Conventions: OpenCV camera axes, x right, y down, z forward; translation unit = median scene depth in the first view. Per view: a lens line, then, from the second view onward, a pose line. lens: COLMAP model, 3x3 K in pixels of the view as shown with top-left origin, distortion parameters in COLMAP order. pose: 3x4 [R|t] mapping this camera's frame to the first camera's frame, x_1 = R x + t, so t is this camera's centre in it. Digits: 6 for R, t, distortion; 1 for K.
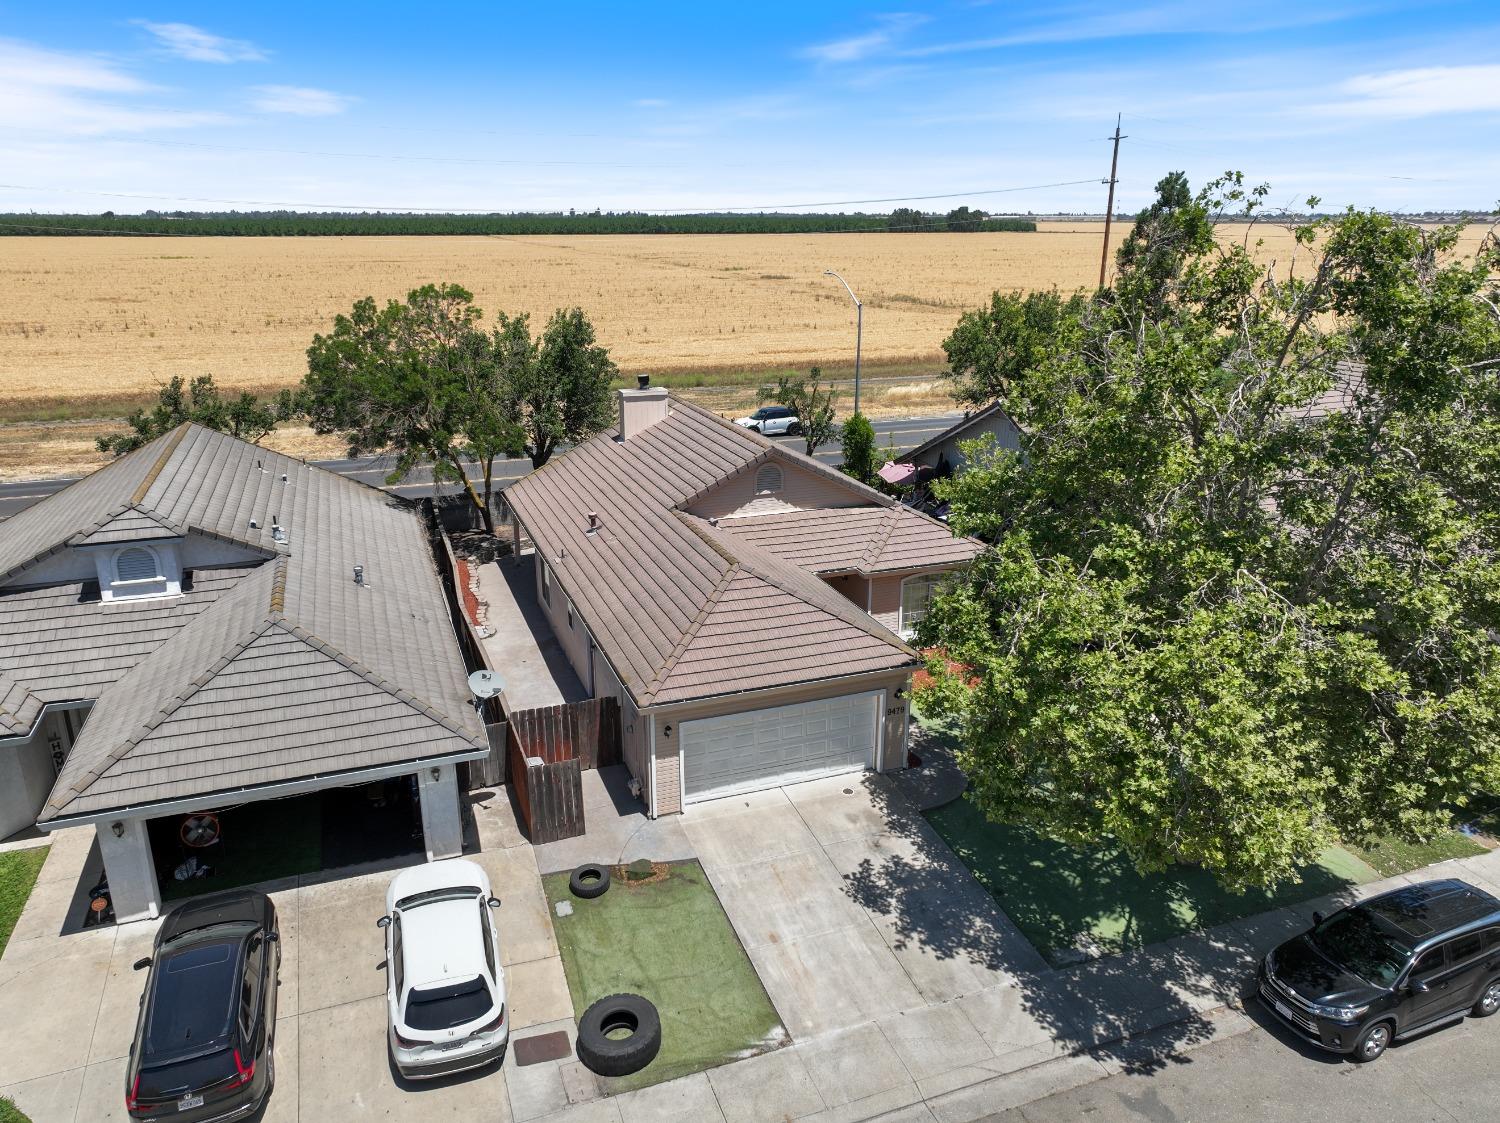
lens RADIAL K [[1053.8, 0, 750.0], [0, 1053.8, 561.5], [0, 0, 1]] dist [-0.001381, 0.018958]
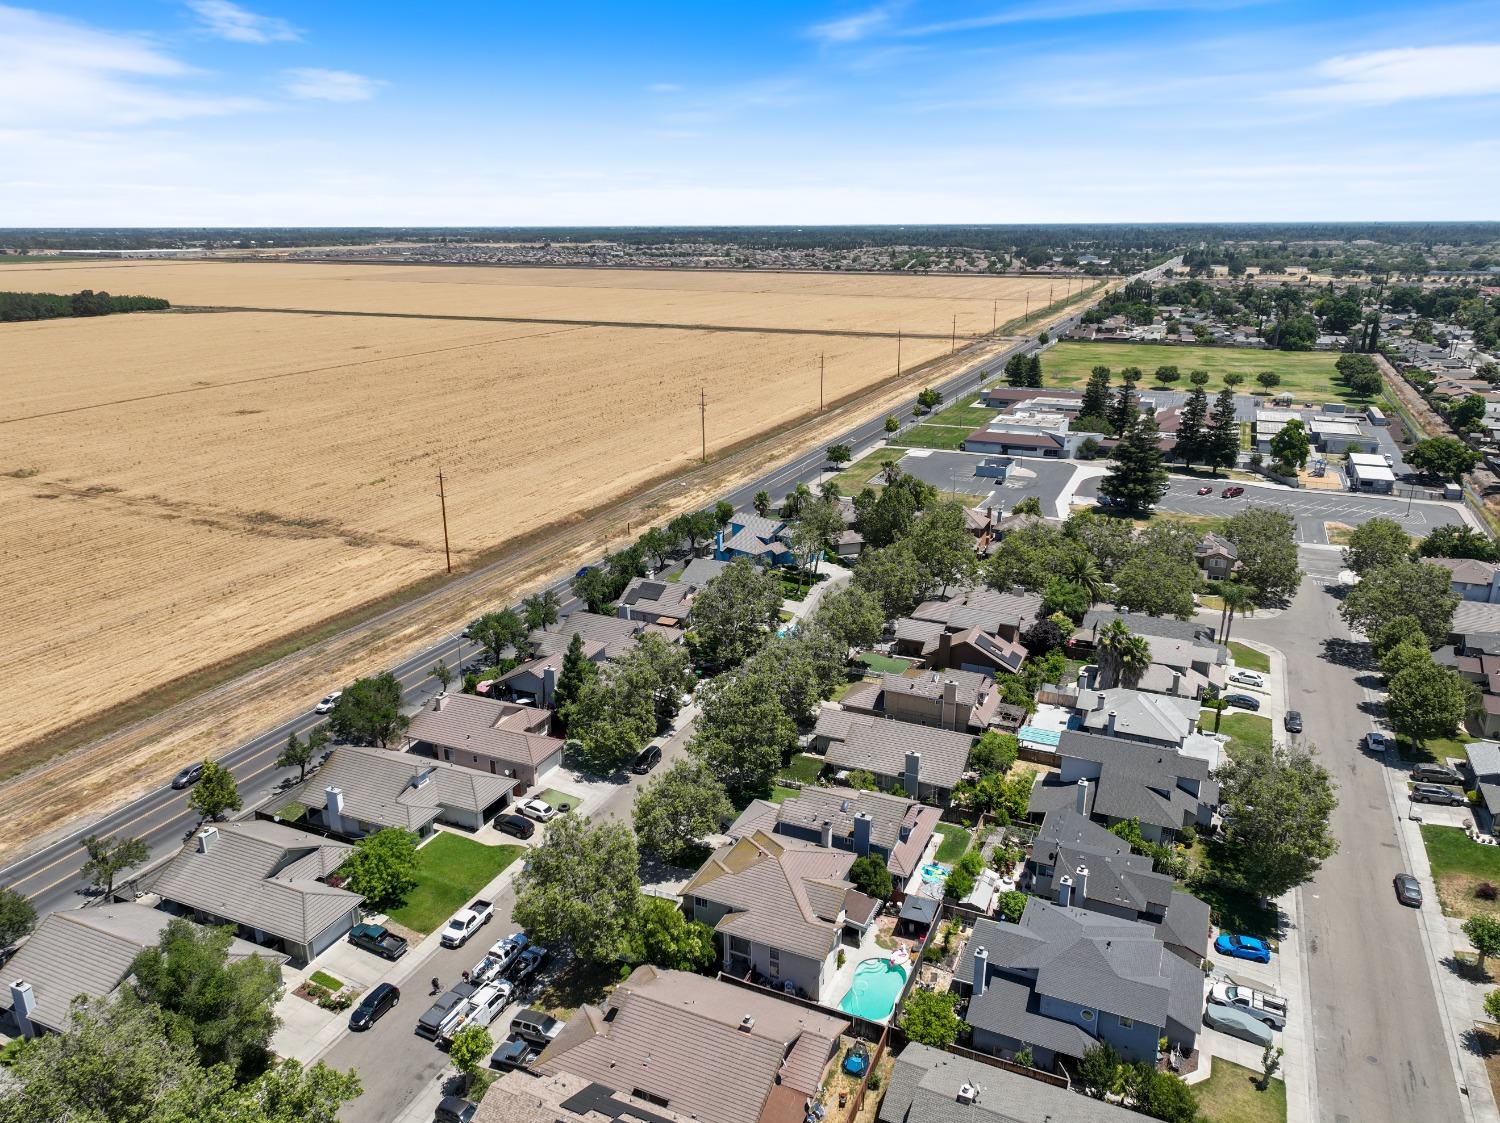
lens RADIAL K [[1053.8, 0, 750.0], [0, 1053.8, 561.5], [0, 0, 1]] dist [-0.001381, 0.018958]
pose [[0.704213, -0.220252, 0.674961, -2.636966], [0.224524, 0.970962, 0.082588, -1.043946], [-0.673552, 0.093386, 0.733217, -3.714758]]
